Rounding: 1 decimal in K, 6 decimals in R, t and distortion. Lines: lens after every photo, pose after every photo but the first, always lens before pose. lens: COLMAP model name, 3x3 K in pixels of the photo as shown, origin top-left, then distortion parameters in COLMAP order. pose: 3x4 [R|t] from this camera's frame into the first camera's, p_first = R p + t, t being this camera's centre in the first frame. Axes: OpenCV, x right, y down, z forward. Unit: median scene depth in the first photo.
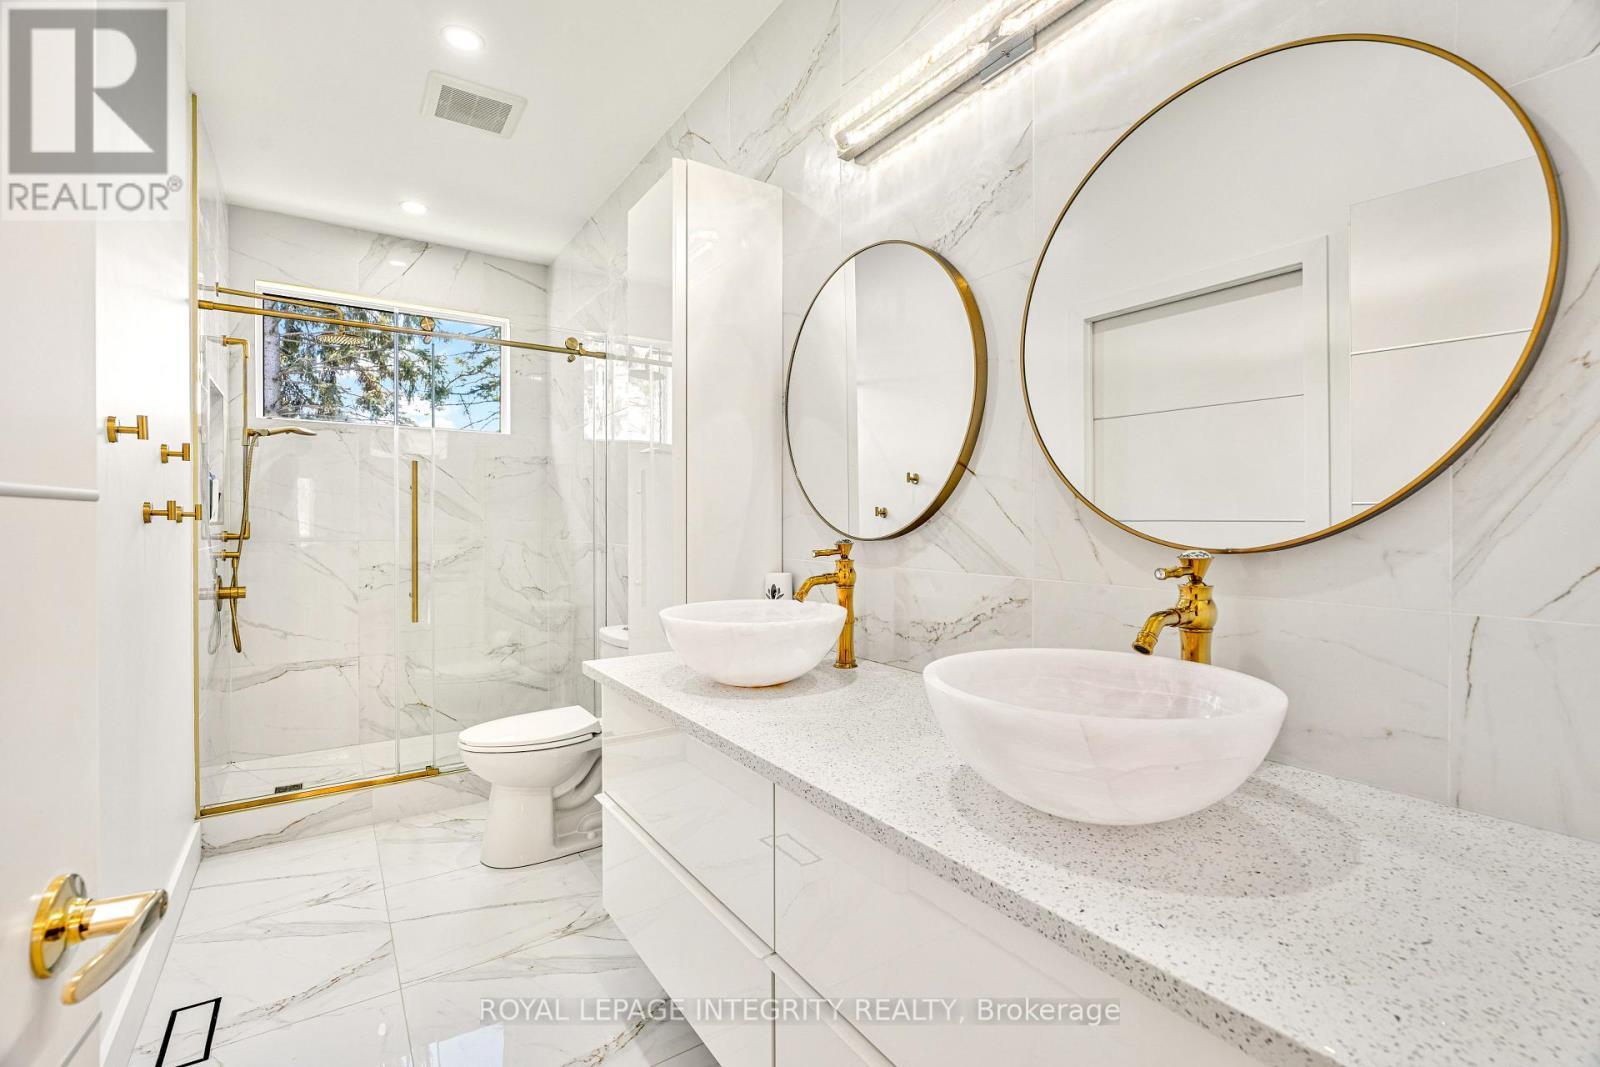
lens RADIAL K [[726.0, 0, 807.0], [0, 726.0, 527.9], [0, 0, 1]] dist [-0.007987, 0.001533]
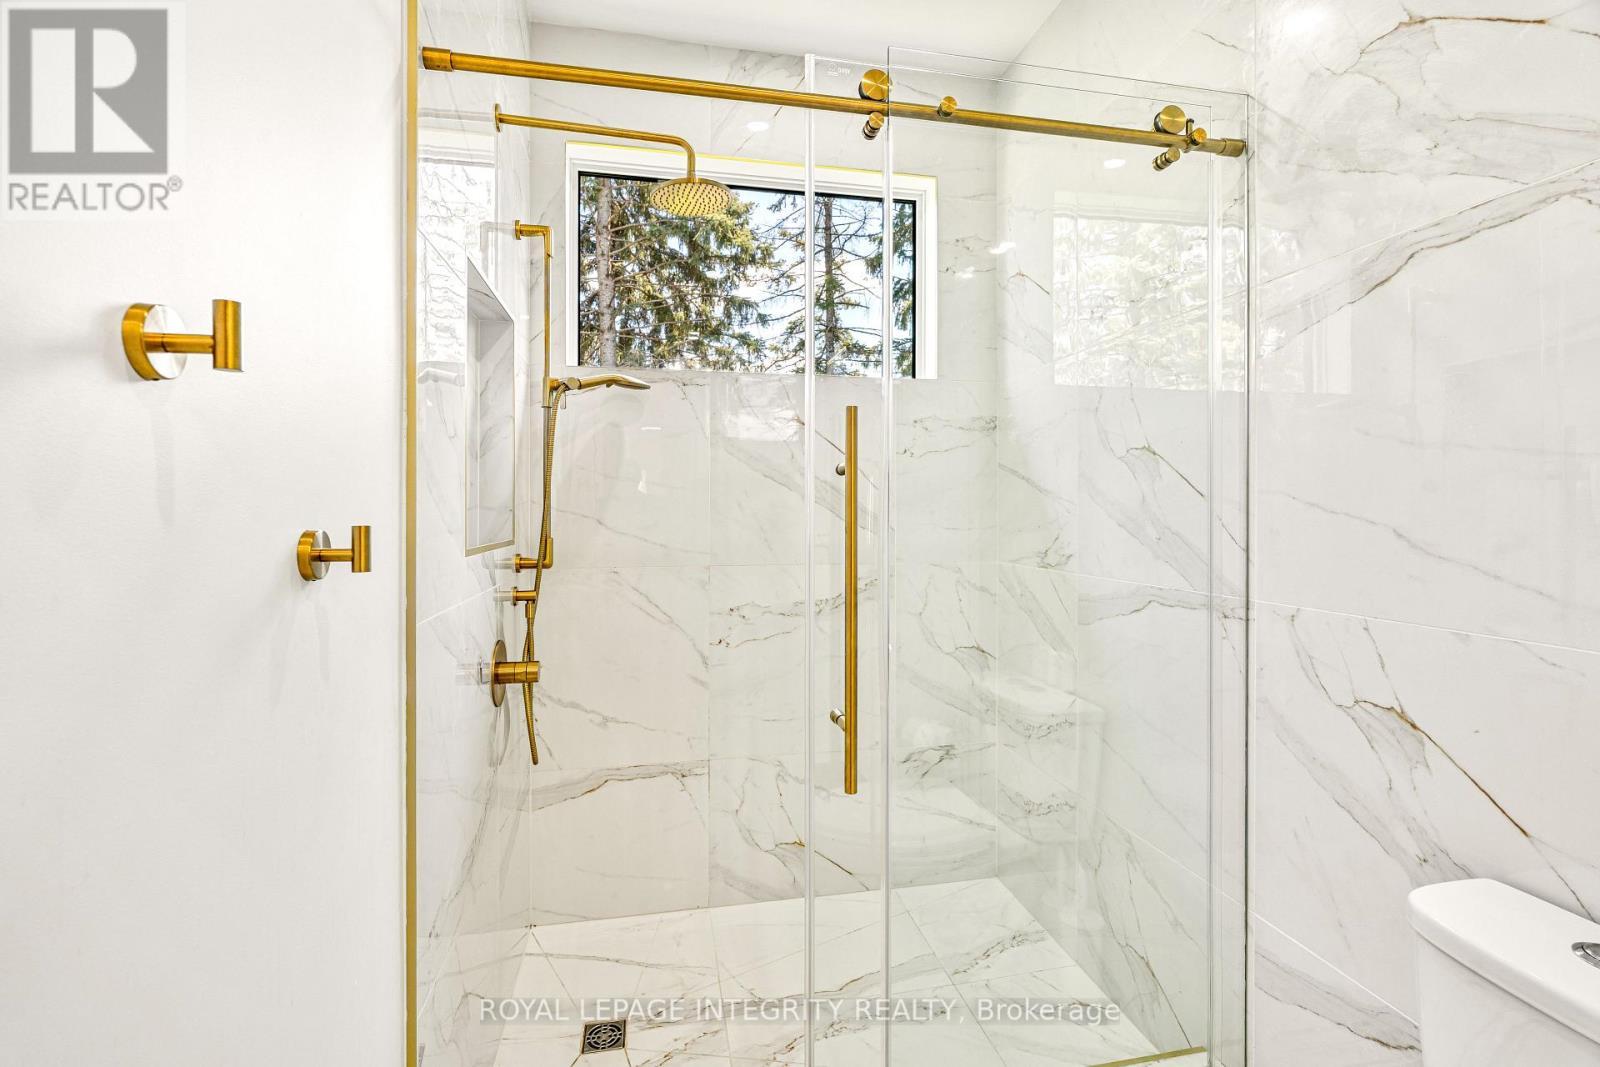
lens RADIAL K [[763.8, 0, 807.6], [0, 763.8, 506.3], [0, 0, 1]] dist [-0.007637, 0.000317]
pose [[0.926053, -0.005802, -0.377349, -0.349443], [-0.000040, 0.999880, -0.015470, -0.024676], [0.377394, 0.014341, 0.925942, 0.509679]]
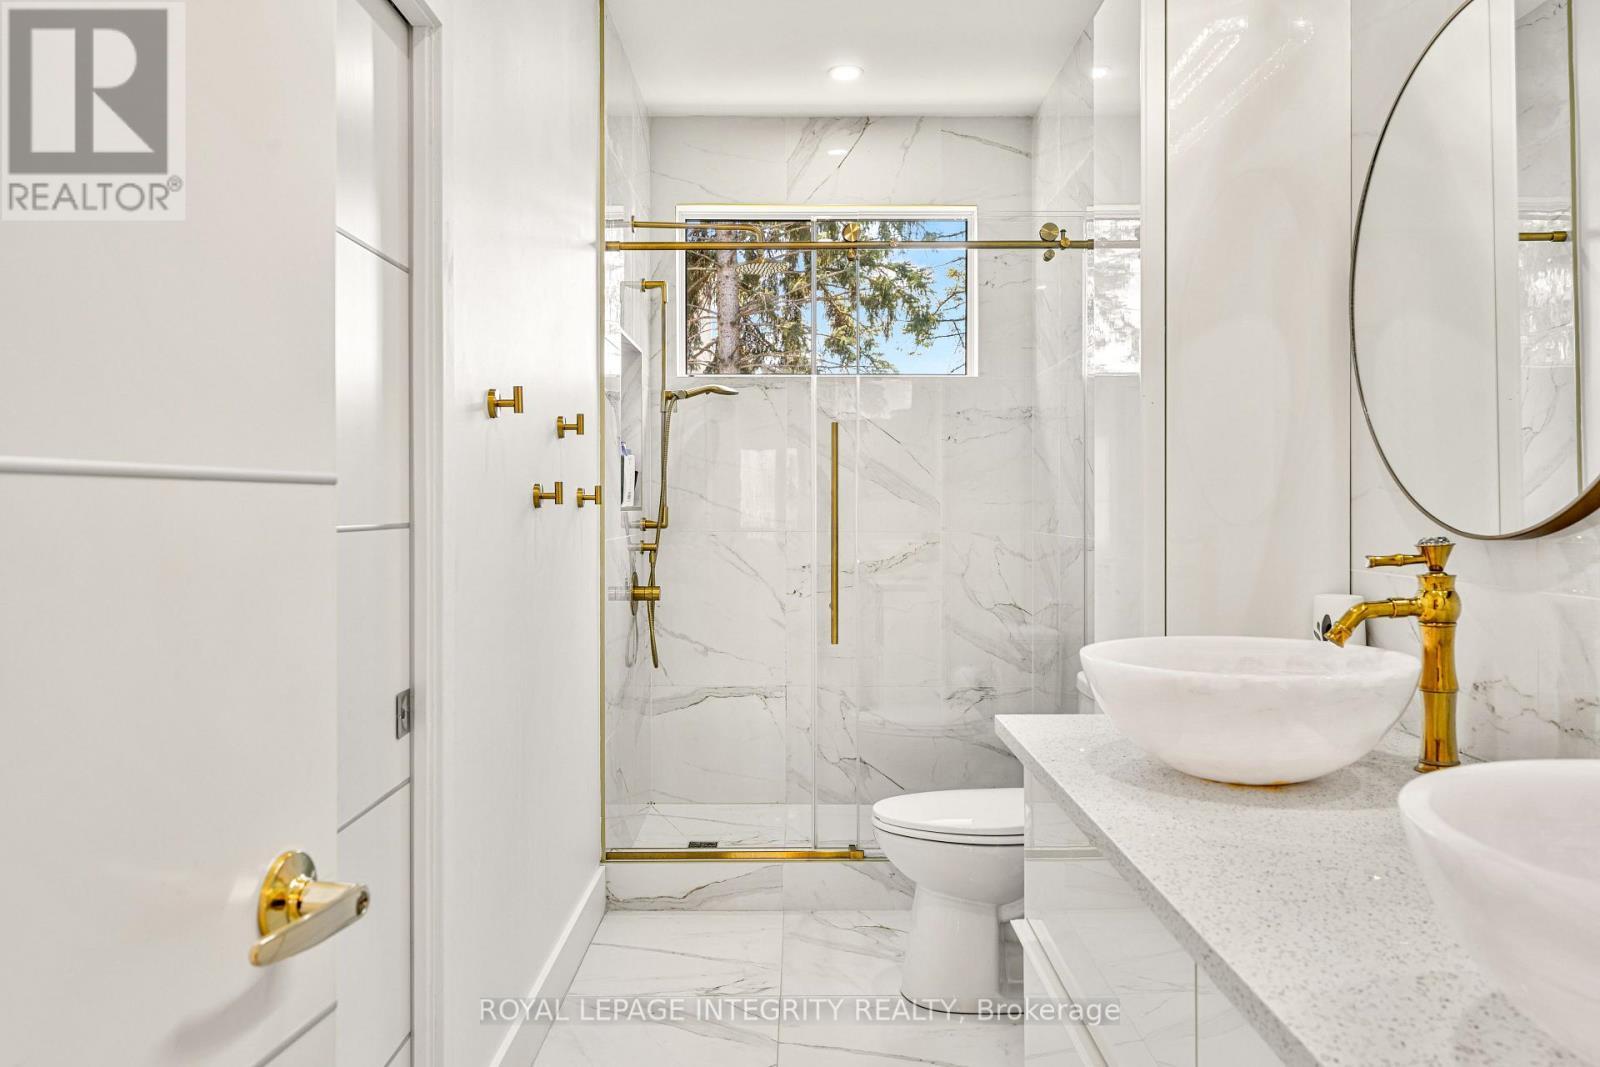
lens RADIAL K [[1162.9, 0, 781.8], [0, 1162.9, 509.0], [0, 0, 1]] dist [-0.000454, -0.004123]
pose [[0.823927, -0.000359, -0.566695, 0.068416], [-0.003048, 0.999983, -0.005066, 0.000556], [0.566687, 0.005901, 0.823912, 0.004729]]
